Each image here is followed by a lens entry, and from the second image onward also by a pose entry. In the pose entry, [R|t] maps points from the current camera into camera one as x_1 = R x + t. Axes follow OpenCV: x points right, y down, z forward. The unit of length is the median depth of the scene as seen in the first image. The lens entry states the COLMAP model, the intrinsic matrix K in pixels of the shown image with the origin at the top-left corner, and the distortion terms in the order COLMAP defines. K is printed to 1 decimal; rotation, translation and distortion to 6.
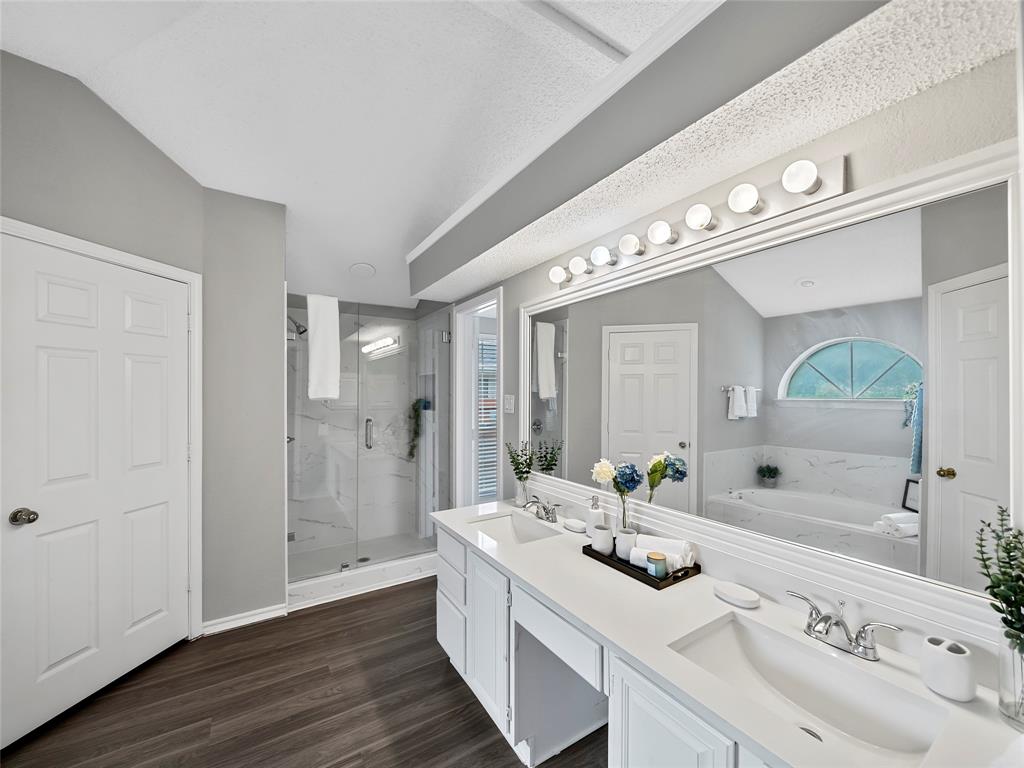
lens RADIAL K [[399.1, 0, 504.6], [0, 399.1, 390.2], [0, 0, 1]] dist [-0.009276, -0.000318]
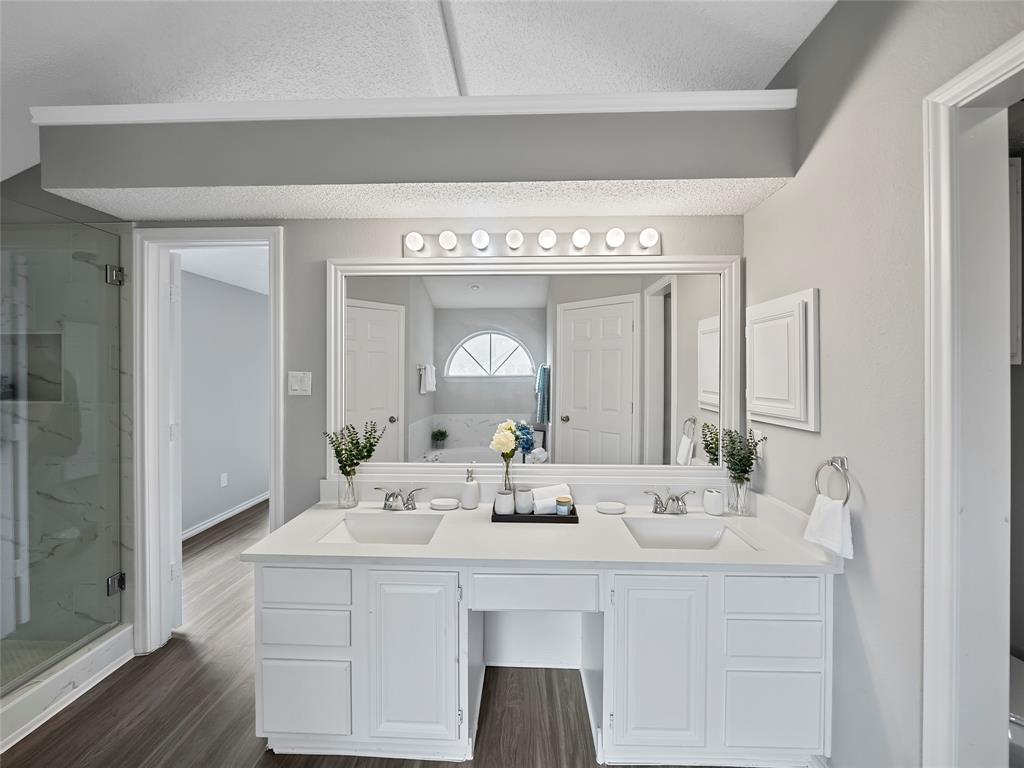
lens RADIAL K [[399.1, 0, 509.5], [0, 399.1, 375.2], [0, 0, 1]] dist [-0.009276, -0.000318]
pose [[0.566413, -0.004868, 0.824107, -0.420201], [-0.007535, 0.999910, 0.011085, 0.007066], [-0.824087, -0.012489, 0.566326, 0.246178]]
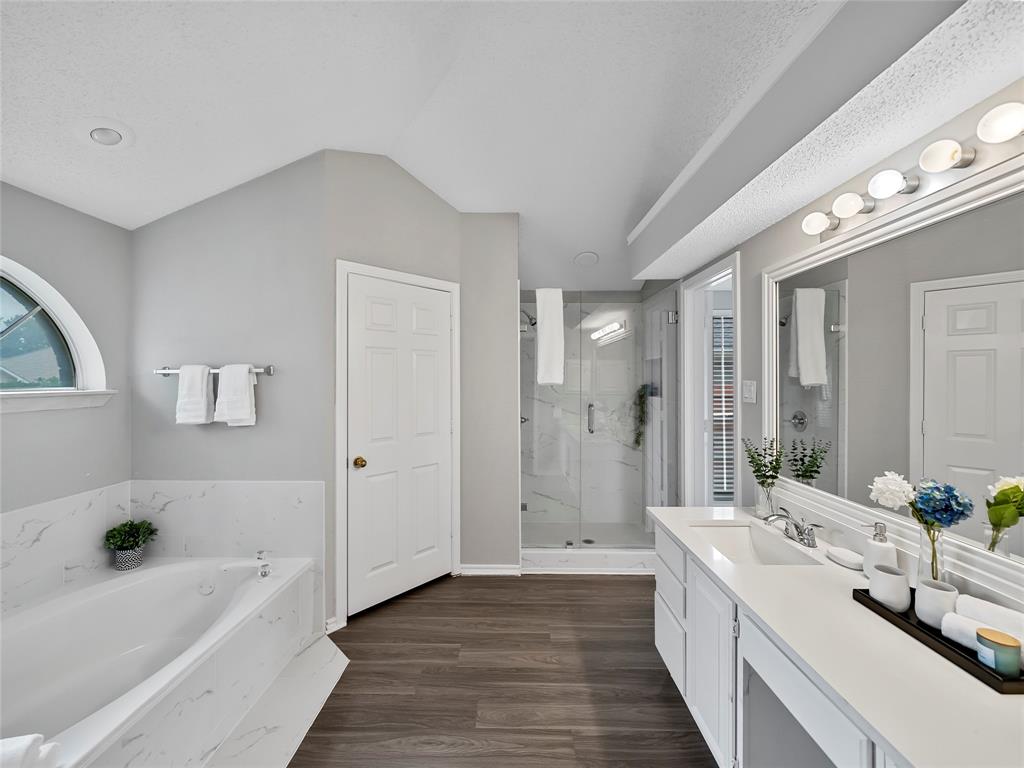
lens RADIAL K [[399.1, 0, 504.2], [0, 399.1, 374.3], [0, 0, 1]] dist [-0.009276, -0.000318]
pose [[0.837617, -0.007114, -0.546211, 0.038868], [0.005171, 0.999974, -0.005094, 0.000169], [0.546233, 0.001443, 0.837632, 0.031924]]
